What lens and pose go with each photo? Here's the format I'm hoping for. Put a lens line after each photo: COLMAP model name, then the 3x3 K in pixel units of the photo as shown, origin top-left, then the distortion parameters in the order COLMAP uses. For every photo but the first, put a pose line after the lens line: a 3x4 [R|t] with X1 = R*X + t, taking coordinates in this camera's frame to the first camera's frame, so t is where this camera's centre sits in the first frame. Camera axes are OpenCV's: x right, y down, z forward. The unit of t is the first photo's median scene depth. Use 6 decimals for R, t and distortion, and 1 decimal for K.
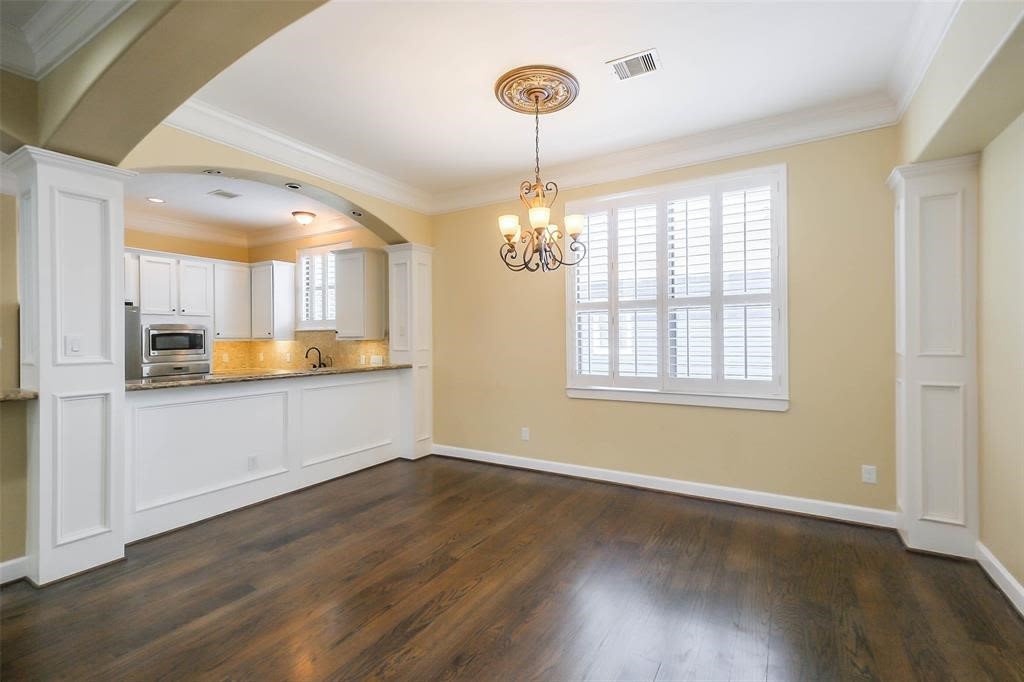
lens RADIAL K [[456.3, 0, 512.3], [0, 456.3, 335.9], [0, 0, 1]] dist [0.011809, 0.000250]
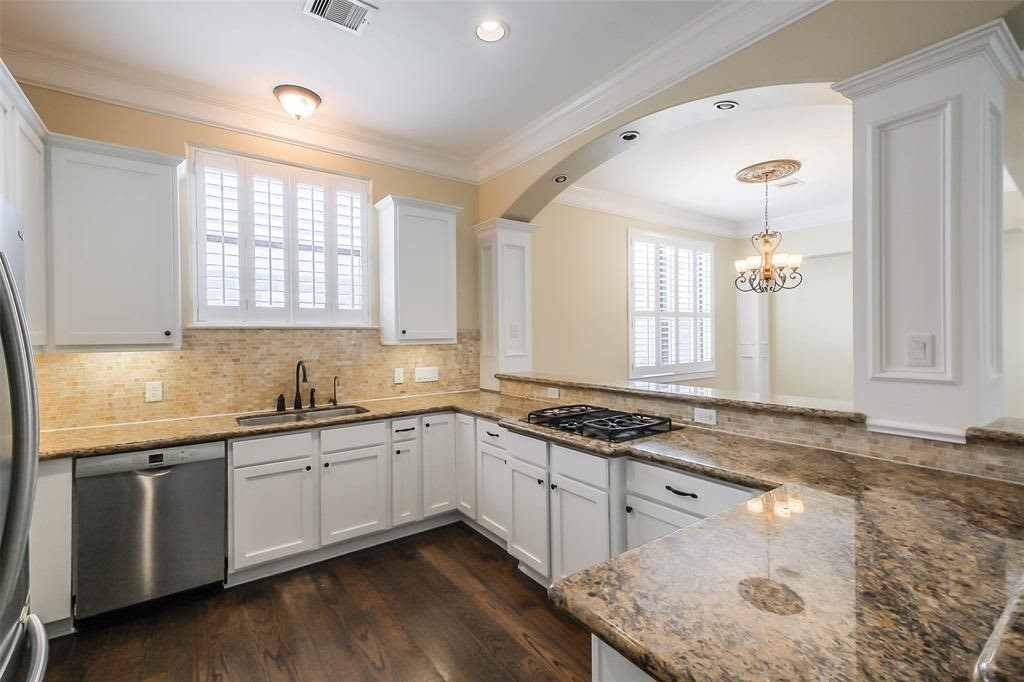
lens RADIAL K [[456.3, 0, 515.4], [0, 456.3, 336.8], [0, 0, 1]] dist [0.011809, 0.000250]
pose [[0.398635, -0.004174, 0.917100, -0.808042], [-0.001177, 0.999986, 0.005063, -0.005200], [-0.917109, -0.003097, 0.398625, 0.571725]]
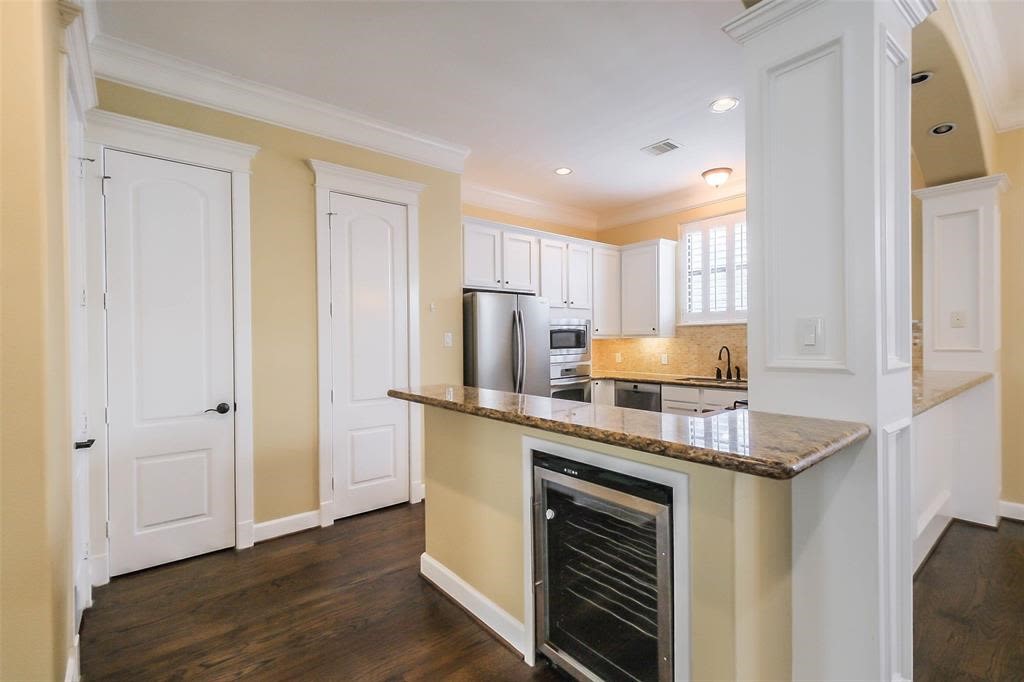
lens RADIAL K [[456.3, 0, 516.3], [0, 456.3, 344.4], [0, 0, 1]] dist [0.011809, 0.000250]
pose [[0.937925, 0.001016, -0.346838, -0.493471], [0.005013, 0.999852, 0.016484, 0.007441], [0.346803, -0.017200, 0.937780, 0.156733]]
